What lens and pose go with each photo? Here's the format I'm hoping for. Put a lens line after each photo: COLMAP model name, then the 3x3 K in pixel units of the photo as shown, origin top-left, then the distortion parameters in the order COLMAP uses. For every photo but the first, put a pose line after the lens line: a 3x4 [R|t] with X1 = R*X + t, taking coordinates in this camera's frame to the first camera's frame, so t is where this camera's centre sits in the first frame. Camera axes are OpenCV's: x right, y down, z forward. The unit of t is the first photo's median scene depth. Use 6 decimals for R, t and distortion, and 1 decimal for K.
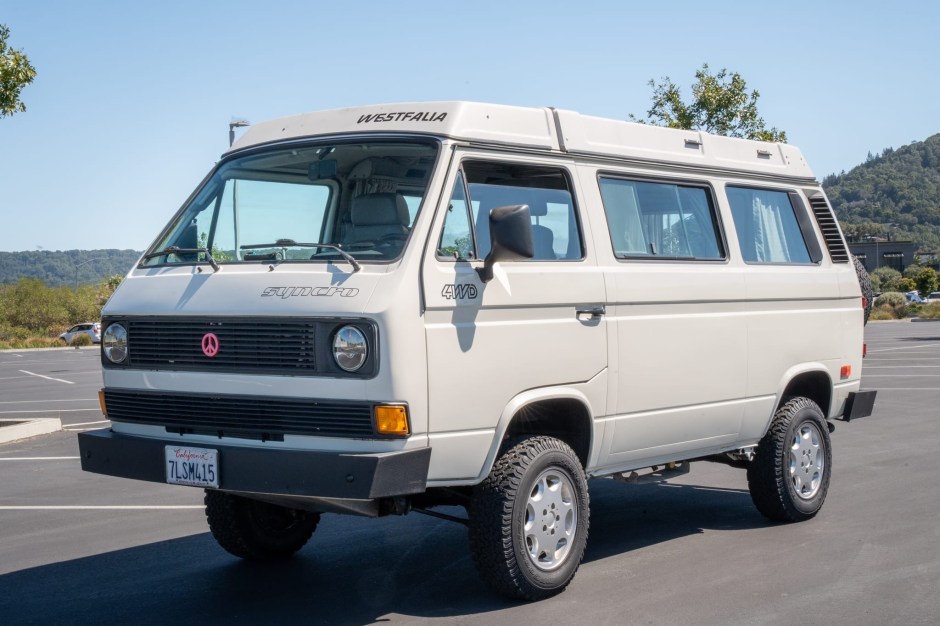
lens RADIAL K [[1555.6, 0, 470.0], [0, 1555.6, 313.0], [0, 0, 1]] dist [0.027116, 0.062727]
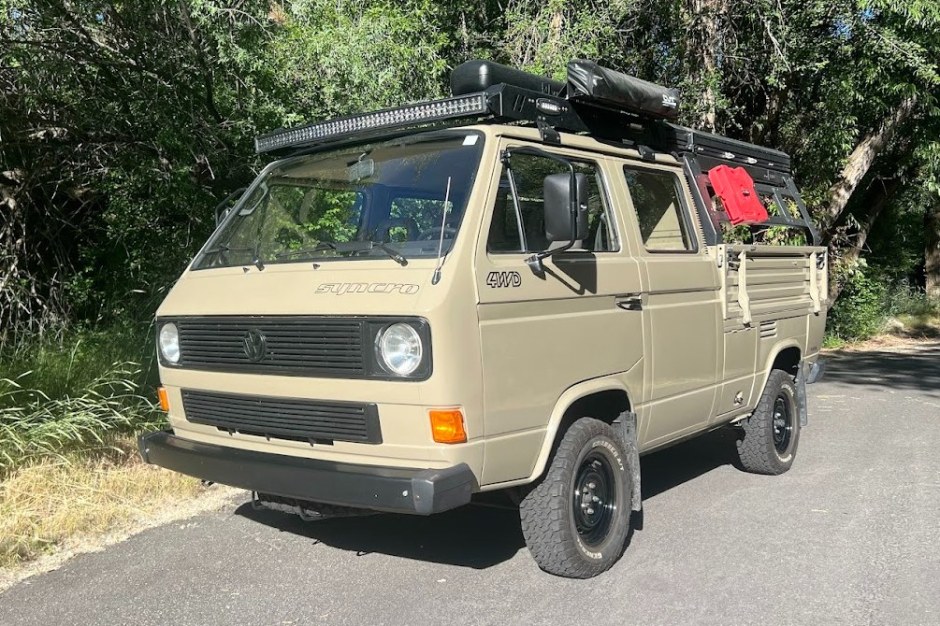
lens RADIAL K [[978.8, 0, 470.0], [0, 978.8, 313.0], [0, 0, 1]] dist [0.005919, -0.000859]
pose [[0.999722, -0.020542, 0.011592, -0.035481], [0.020365, 0.999677, 0.015221, -0.005689], [-0.011901, -0.014980, 0.999817, 0.353657]]
